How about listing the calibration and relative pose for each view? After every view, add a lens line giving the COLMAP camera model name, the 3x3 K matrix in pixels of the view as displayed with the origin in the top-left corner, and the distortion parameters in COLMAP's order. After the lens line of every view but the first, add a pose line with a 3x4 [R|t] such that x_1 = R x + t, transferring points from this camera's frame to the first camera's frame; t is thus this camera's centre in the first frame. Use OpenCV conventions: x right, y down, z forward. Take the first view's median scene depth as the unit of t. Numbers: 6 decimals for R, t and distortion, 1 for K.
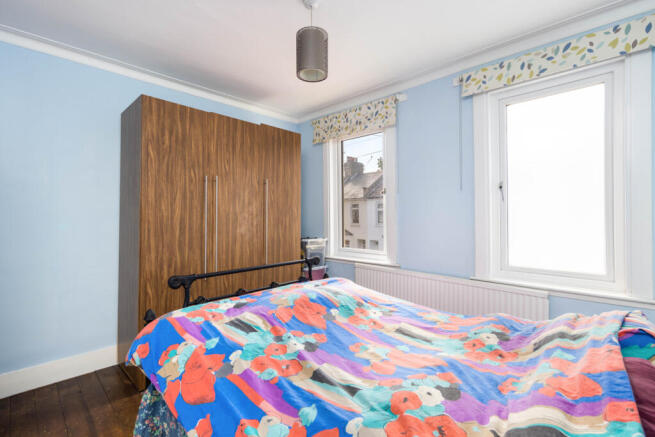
lens RADIAL K [[285.6, 0, 328.5], [0, 285.6, 217.0], [0, 0, 1]] dist [0.000338, 0.000348]
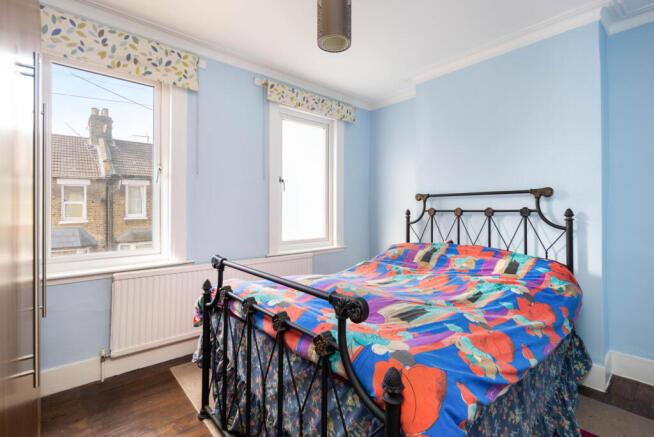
lens RADIAL K [[285.2, 0, 327.7], [0, 285.2, 212.9], [0, 0, 1]] dist [0.000338, 0.000348]
pose [[0.141197, -0.002358, 0.989979, -0.635028], [0.007032, 0.999974, 0.001379, 0.037798], [-0.989957, 0.006767, 0.141210, 0.598575]]
